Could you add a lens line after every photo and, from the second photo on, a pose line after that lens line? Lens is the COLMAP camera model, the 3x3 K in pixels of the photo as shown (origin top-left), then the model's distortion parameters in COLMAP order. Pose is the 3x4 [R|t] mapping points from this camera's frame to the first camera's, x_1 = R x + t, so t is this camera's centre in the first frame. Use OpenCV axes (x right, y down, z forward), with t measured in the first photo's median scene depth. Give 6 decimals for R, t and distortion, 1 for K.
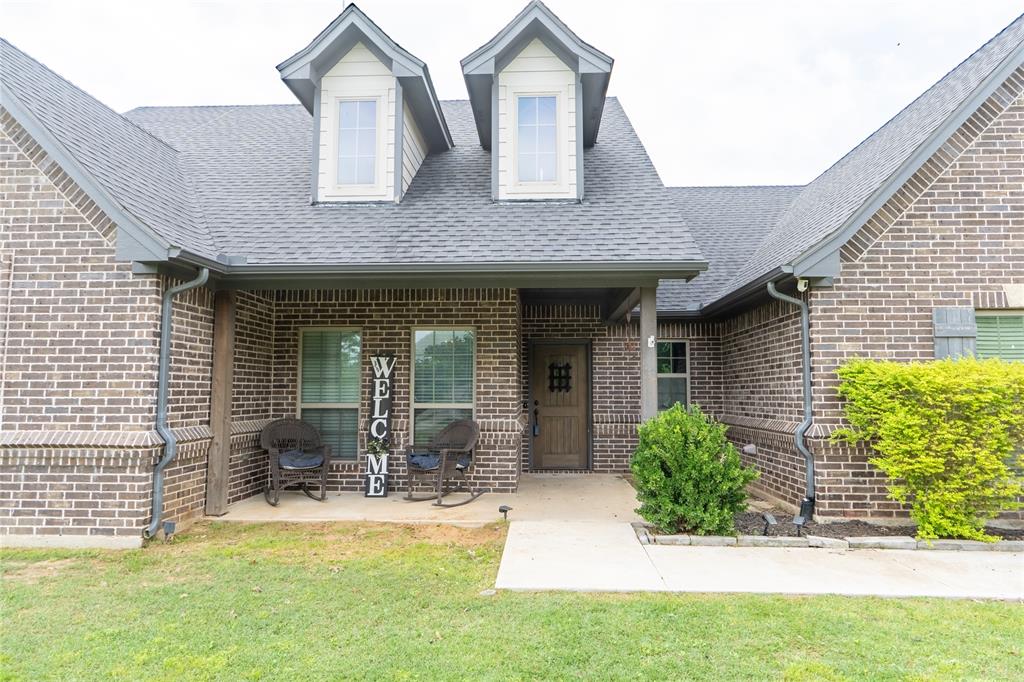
lens RADIAL K [[605.4, 0, 514.9], [0, 605.4, 340.9], [0, 0, 1]] dist [-0.011160, -0.000662]
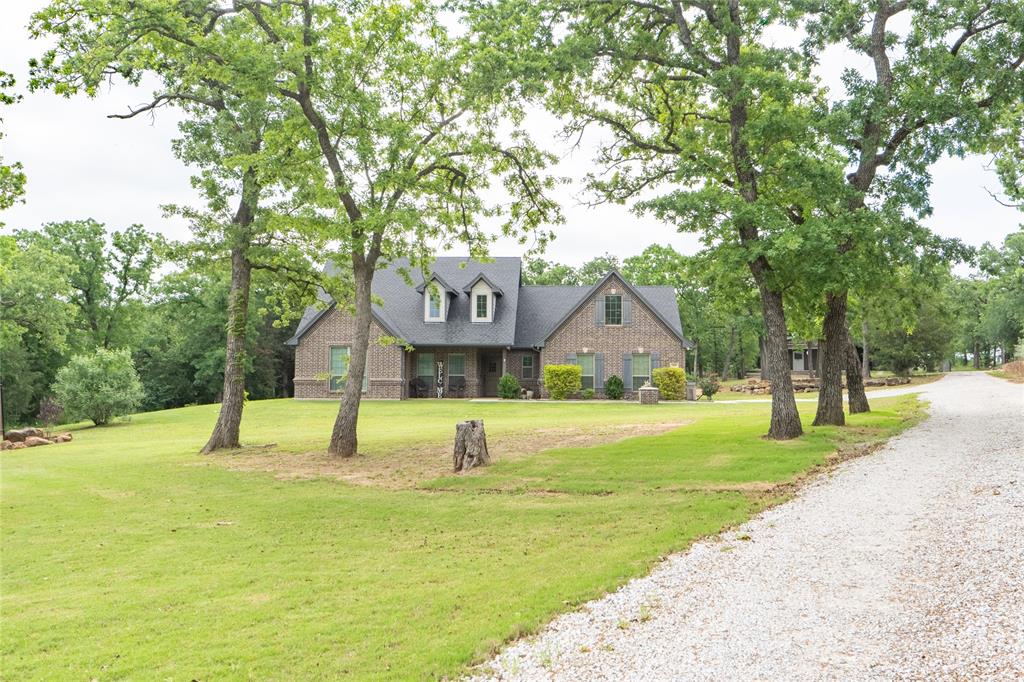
lens RADIAL K [[862.9, 0, 519.1], [0, 862.9, 340.6], [0, 0, 1]] dist [-0.014572, -0.000838]
pose [[0.999949, 0.005543, 0.008384, 0.232797], [-0.005865, 0.999226, 0.038887, -0.334223], [-0.008162, -0.038934, 0.999208, -4.603193]]
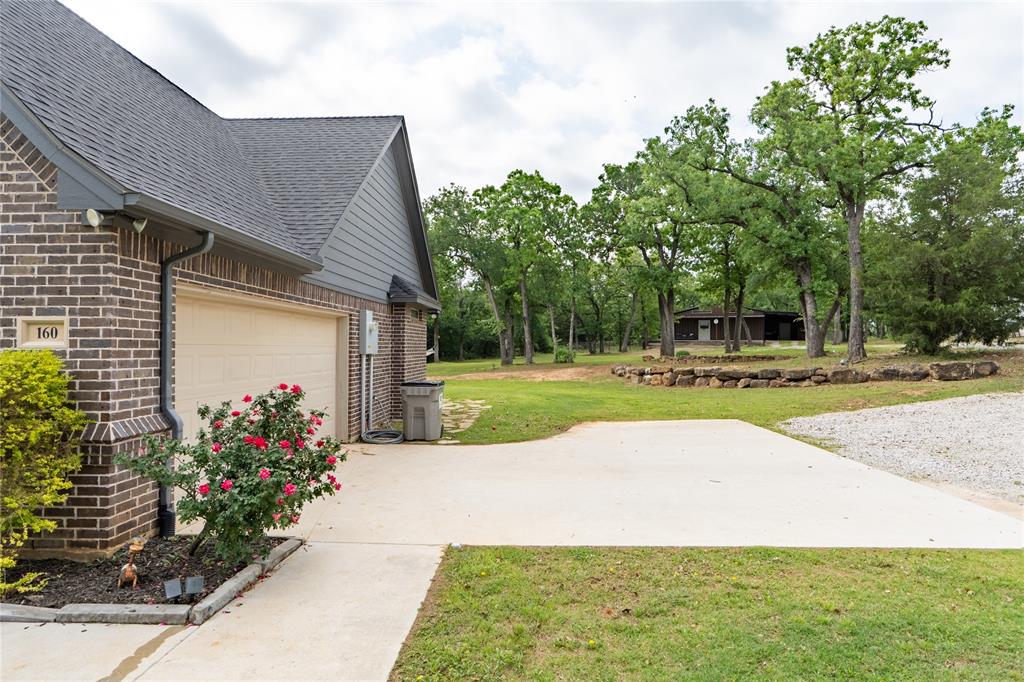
lens RADIAL K [[605.4, 0, 508.5], [0, 605.4, 339.4], [0, 0, 1]] dist [-0.011160, -0.000662]
pose [[0.999755, -0.000105, 0.022125, 1.698615], [-0.001500, 0.997368, 0.072495, -0.011252], [-0.022074, -0.072510, 0.997123, 0.189323]]
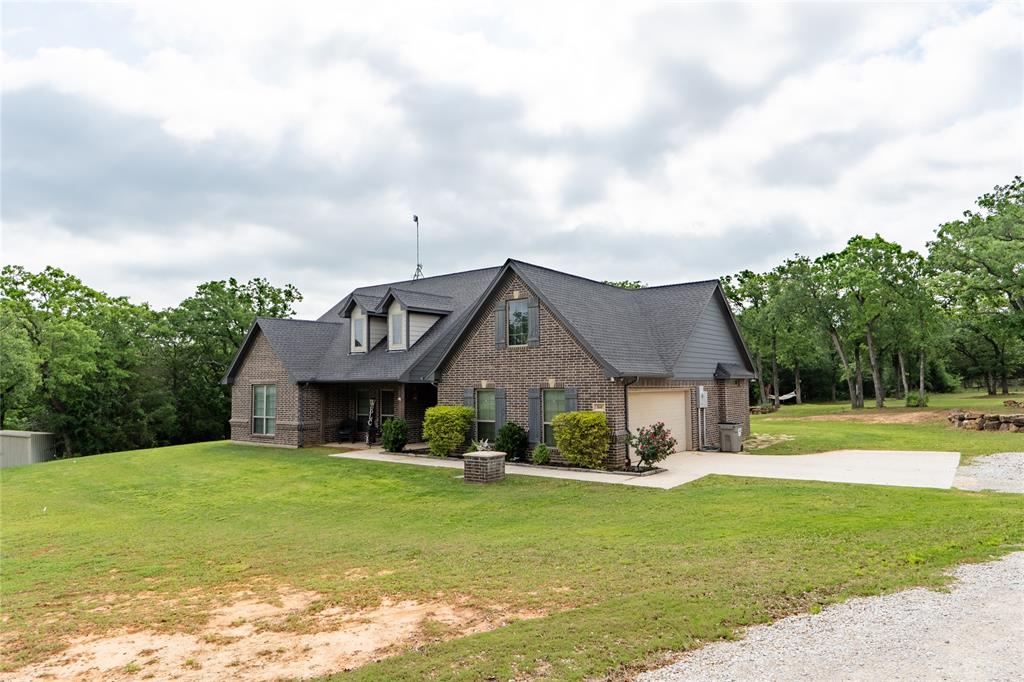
lens RADIAL K [[605.4, 0, 513.0], [0, 605.4, 344.2], [0, 0, 1]] dist [-0.011160, -0.000662]
pose [[0.835765, -0.049261, -0.546873, 2.243118], [0.059285, 0.998241, 0.000684, -0.231830], [0.545877, -0.032994, 0.837215, -1.286651]]
